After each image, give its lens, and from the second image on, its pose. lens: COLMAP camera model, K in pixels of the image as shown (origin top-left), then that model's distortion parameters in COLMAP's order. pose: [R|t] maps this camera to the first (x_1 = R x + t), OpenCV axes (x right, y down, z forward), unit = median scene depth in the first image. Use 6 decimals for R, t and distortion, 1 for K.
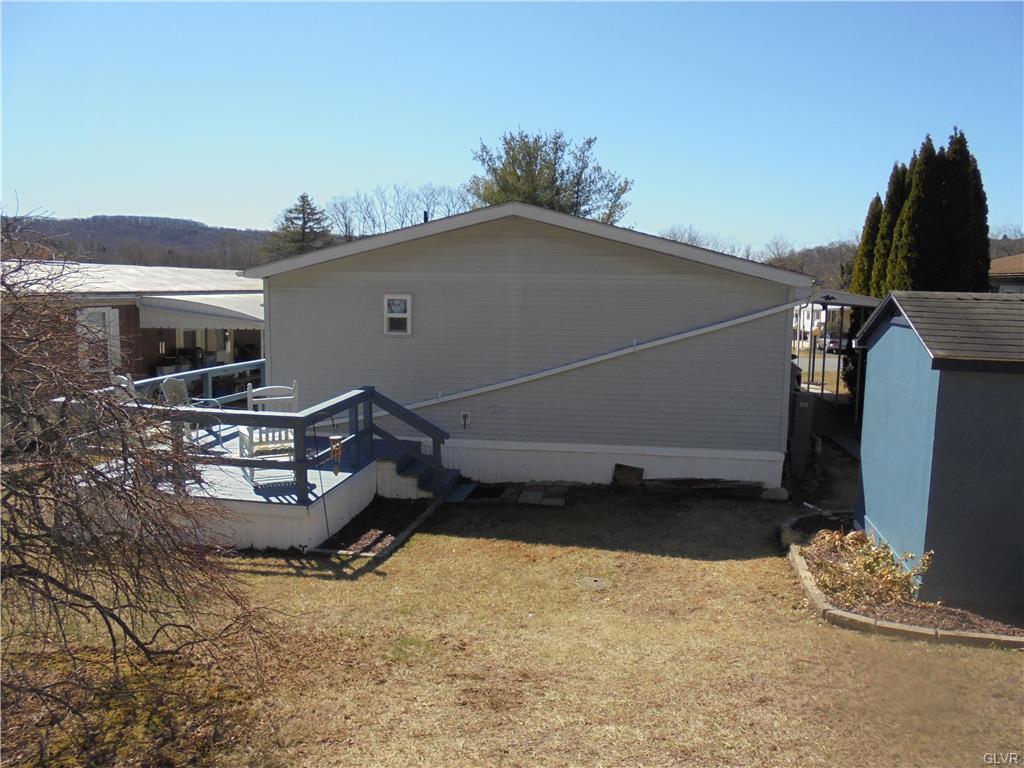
lens RADIAL K [[774.7, 0, 512.0], [0, 774.7, 384.0], [0, 0, 1]] dist [-0.125581, 0.099200]
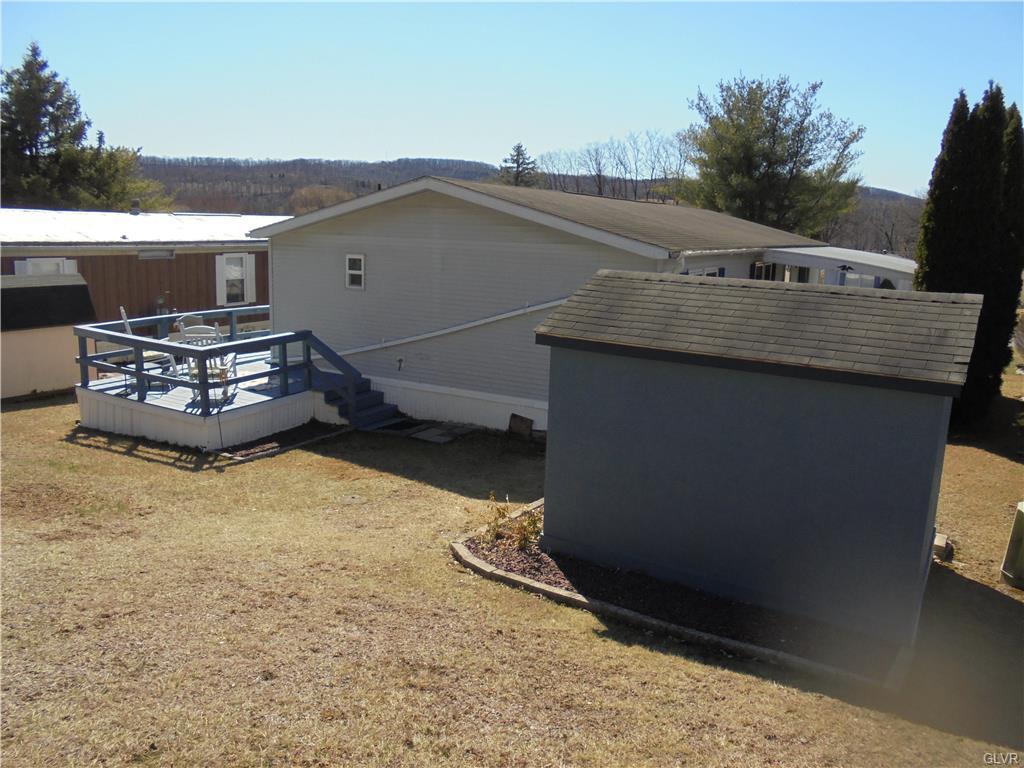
lens RADIAL K [[777.7, 0, 509.9], [0, 777.7, 362.7], [0, 0, 1]] dist [-0.137150, 0.123863]
pose [[0.942613, 0.074417, -0.325488, 0.492144], [-0.060916, 0.996814, 0.051490, -0.026220], [0.328283, -0.028708, 0.944143, -0.055002]]
